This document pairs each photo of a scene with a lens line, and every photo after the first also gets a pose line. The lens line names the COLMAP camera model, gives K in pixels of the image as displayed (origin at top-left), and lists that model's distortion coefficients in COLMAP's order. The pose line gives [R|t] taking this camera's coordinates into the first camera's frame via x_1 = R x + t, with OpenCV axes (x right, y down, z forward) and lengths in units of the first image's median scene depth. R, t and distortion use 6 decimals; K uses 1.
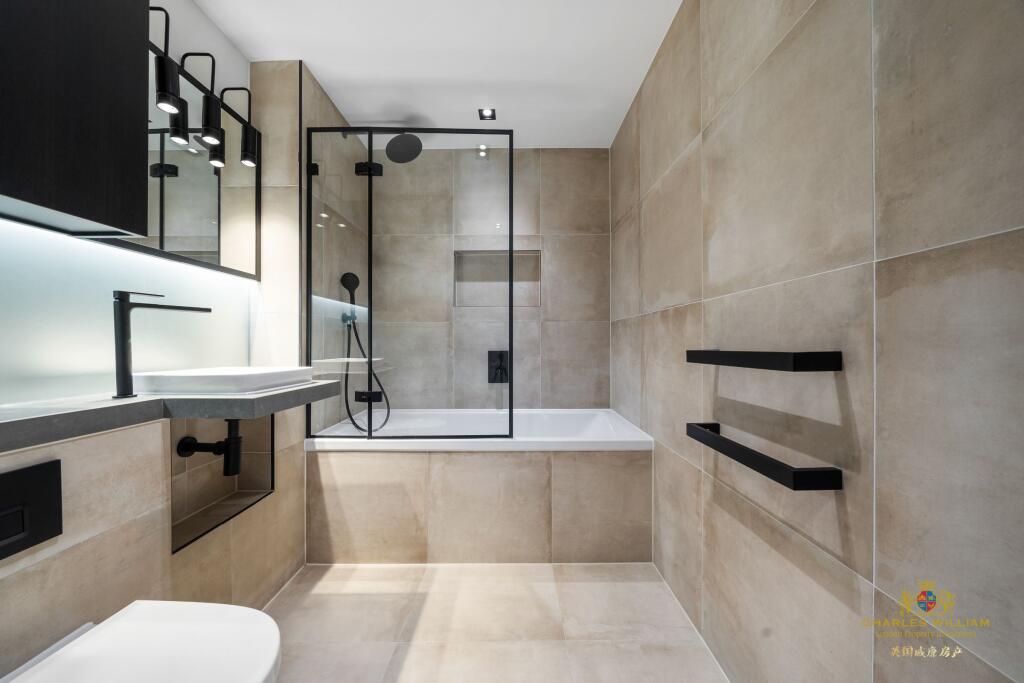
lens RADIAL K [[354.2, 0, 513.9], [0, 354.2, 341.7], [0, 0, 1]] dist [-0.006919, -0.000109]
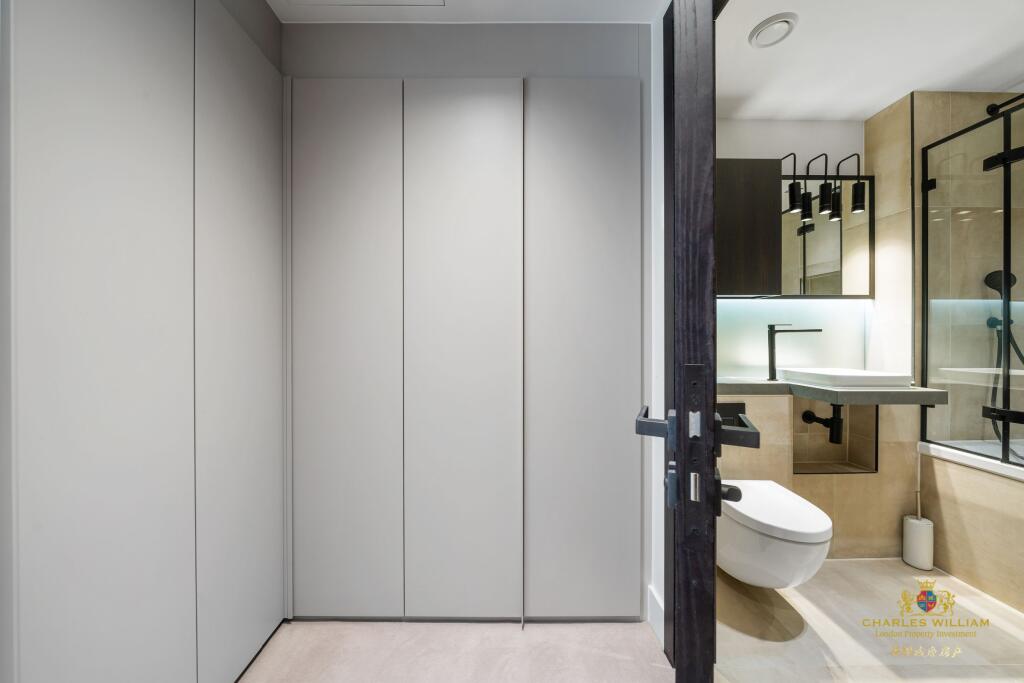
lens RADIAL K [[354.2, 0, 513.9], [0, 354.2, 341.7], [0, 0, 1]] dist [-0.006919, -0.000109]
pose [[0.040066, 0.010853, -0.999138, 0.474900], [0.004121, 0.999931, 0.011027, -0.049171], [0.999189, -0.004559, 0.040018, -0.303211]]
